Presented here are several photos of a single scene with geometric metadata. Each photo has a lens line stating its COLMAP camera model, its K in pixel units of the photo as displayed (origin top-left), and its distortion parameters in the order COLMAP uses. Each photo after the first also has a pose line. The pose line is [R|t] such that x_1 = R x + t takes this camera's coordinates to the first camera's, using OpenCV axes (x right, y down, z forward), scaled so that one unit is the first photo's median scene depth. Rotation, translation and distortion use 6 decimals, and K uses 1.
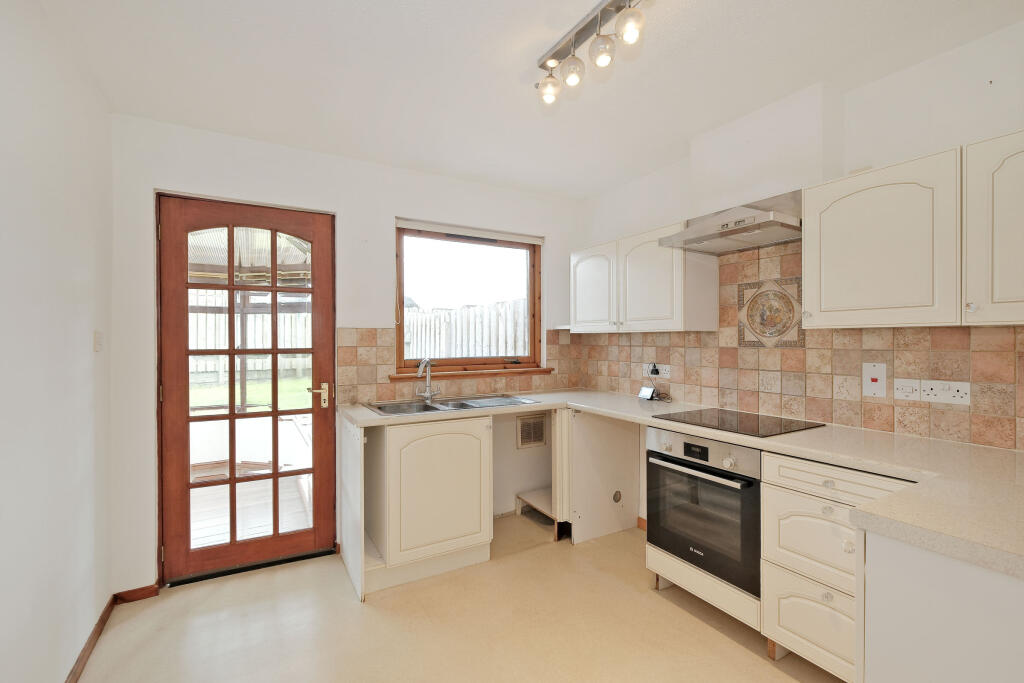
lens RADIAL K [[456.1, 0, 508.8], [0, 456.1, 339.6], [0, 0, 1]] dist [-0.000313, -0.000274]
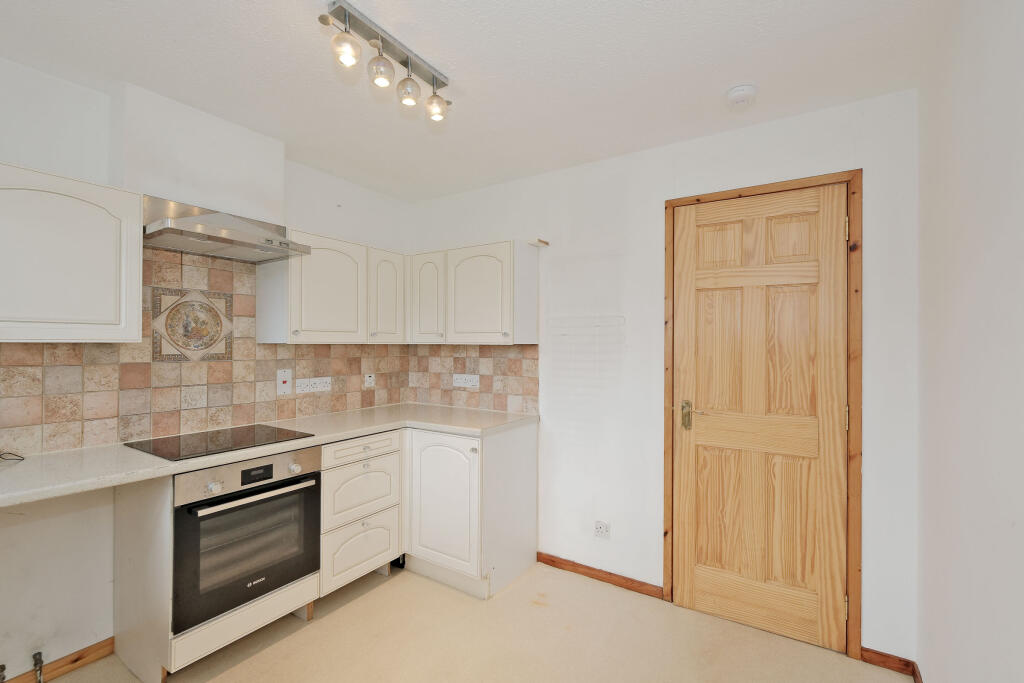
lens RADIAL K [[456.1, 0, 508.8], [0, 456.1, 344.6], [0, 0, 1]] dist [-0.000313, -0.000274]
pose [[-0.456437, 0.001482, 0.889754, -0.593279], [-0.003187, 0.999989, -0.003301, -0.016254], [-0.889750, -0.004342, -0.456428, 0.882731]]
